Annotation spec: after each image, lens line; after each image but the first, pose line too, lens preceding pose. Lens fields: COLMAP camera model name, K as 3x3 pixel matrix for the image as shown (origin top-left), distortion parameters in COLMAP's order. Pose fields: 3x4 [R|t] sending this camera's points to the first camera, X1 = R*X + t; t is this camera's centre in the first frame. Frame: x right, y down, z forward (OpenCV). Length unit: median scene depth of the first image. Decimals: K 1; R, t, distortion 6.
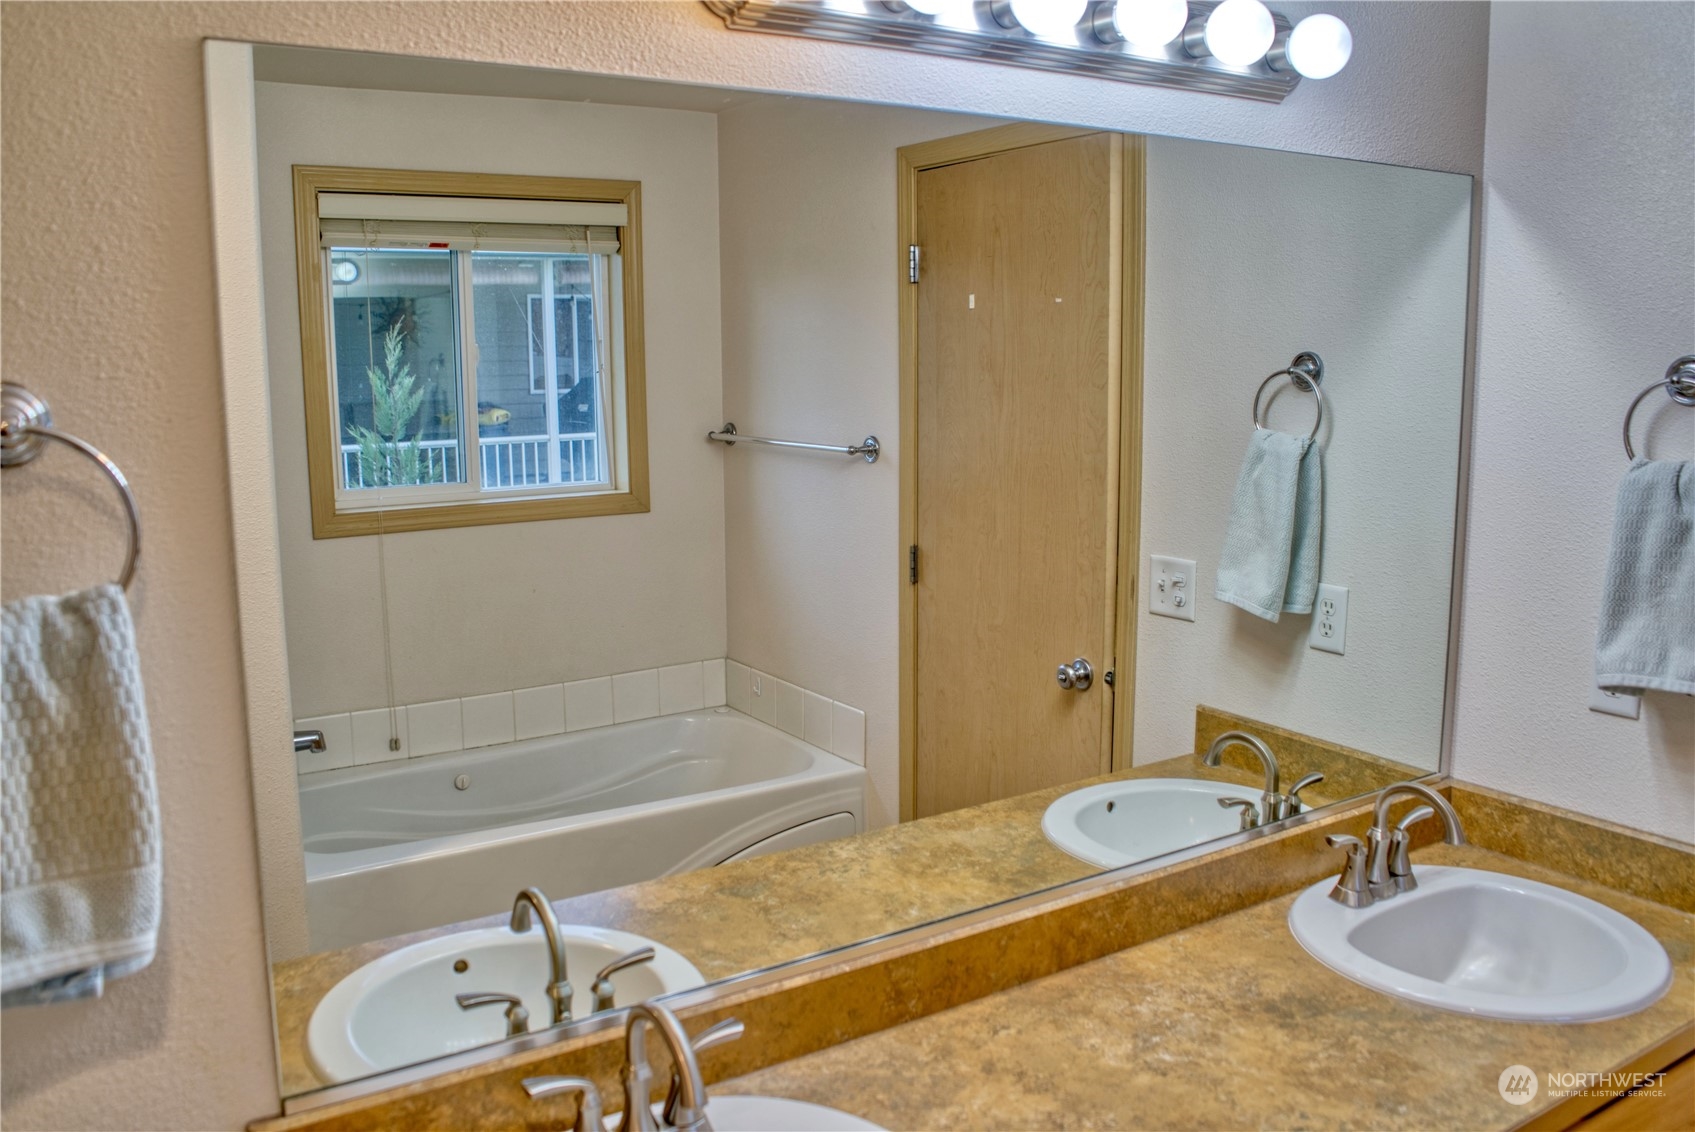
lens RADIAL K [[1392.9, 0, 843.5], [0, 1392.9, 564.2], [0, 0, 1]] dist [-0.099927, 0.050857]
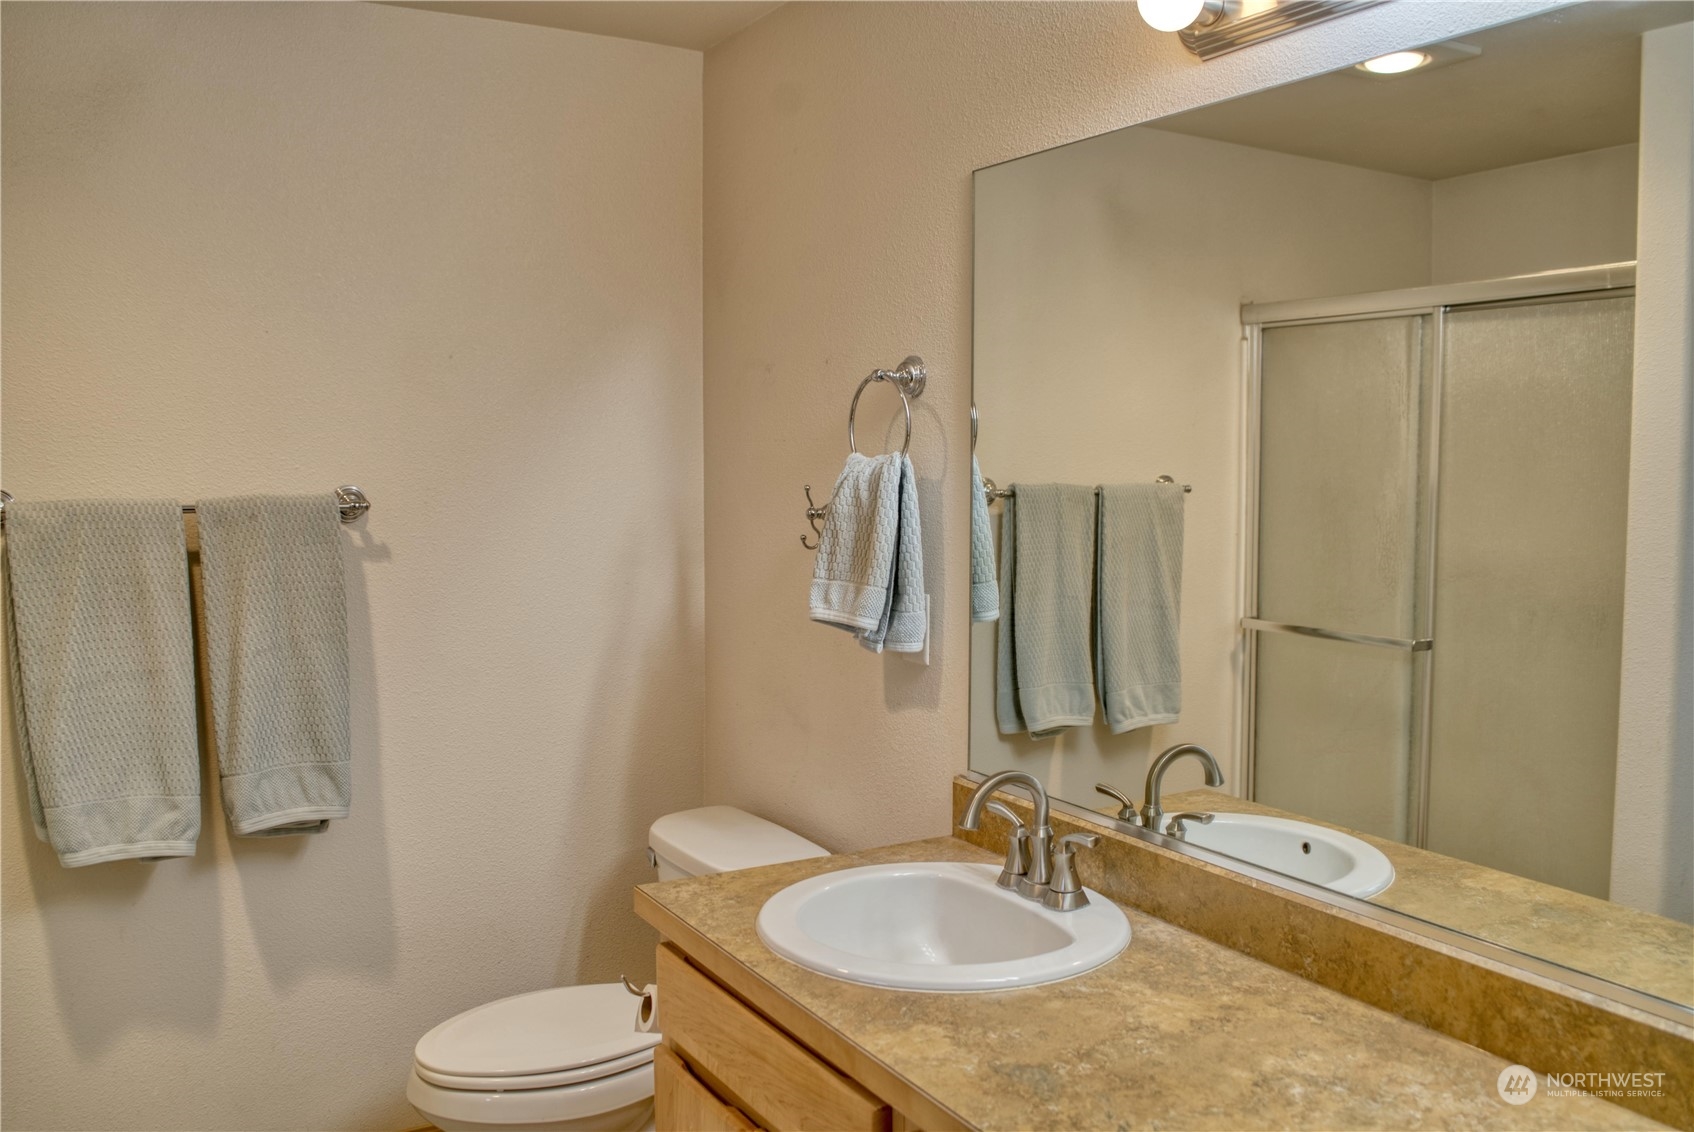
lens RADIAL K [[1392.1, 0, 840.9], [0, 1392.1, 565.5], [0, 0, 1]] dist [-0.099927, 0.050857]
pose [[-0.054812, 0.084195, -0.994941, 1.041475], [-0.157193, 0.983286, 0.091868, 0.002156], [0.986046, 0.161434, -0.040661, 0.677832]]
